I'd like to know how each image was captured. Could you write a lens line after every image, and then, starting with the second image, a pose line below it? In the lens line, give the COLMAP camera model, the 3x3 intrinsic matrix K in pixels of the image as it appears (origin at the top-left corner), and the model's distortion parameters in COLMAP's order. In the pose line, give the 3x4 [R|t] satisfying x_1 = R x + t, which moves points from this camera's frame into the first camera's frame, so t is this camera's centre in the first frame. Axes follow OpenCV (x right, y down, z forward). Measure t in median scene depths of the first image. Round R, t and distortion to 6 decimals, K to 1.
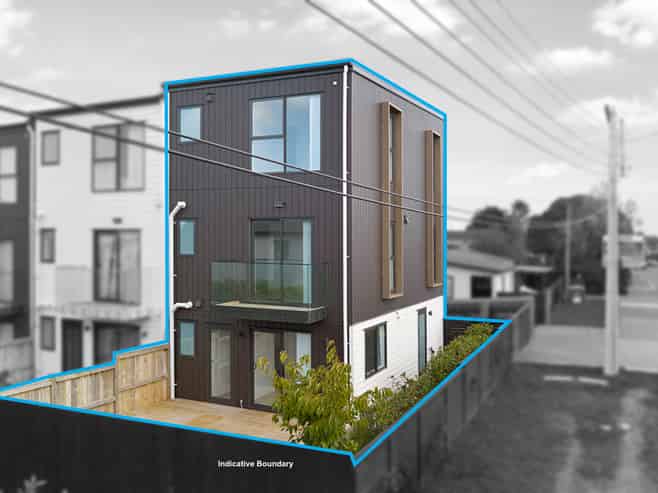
lens RADIAL K [[635.0, 0, 329.2], [0, 635.0, 245.5], [0, 0, 1]] dist [-0.019024, 0.000000]
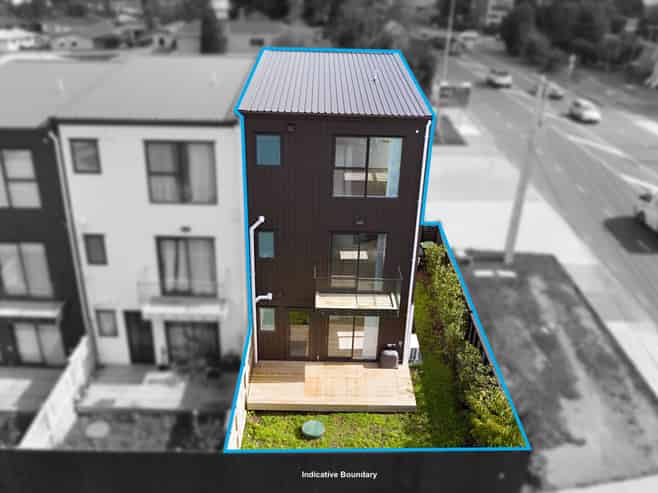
lens RADIAL K [[635.0, 0, 328.2], [0, 635.0, 247.4], [0, 0, 1]] dist [-0.019024, 0.000000]
pose [[0.890041, -0.176586, 0.420291, -0.590009], [-0.035405, 0.892373, 0.449908, -0.514531], [-0.454504, -0.415317, 0.787996, 0.040041]]
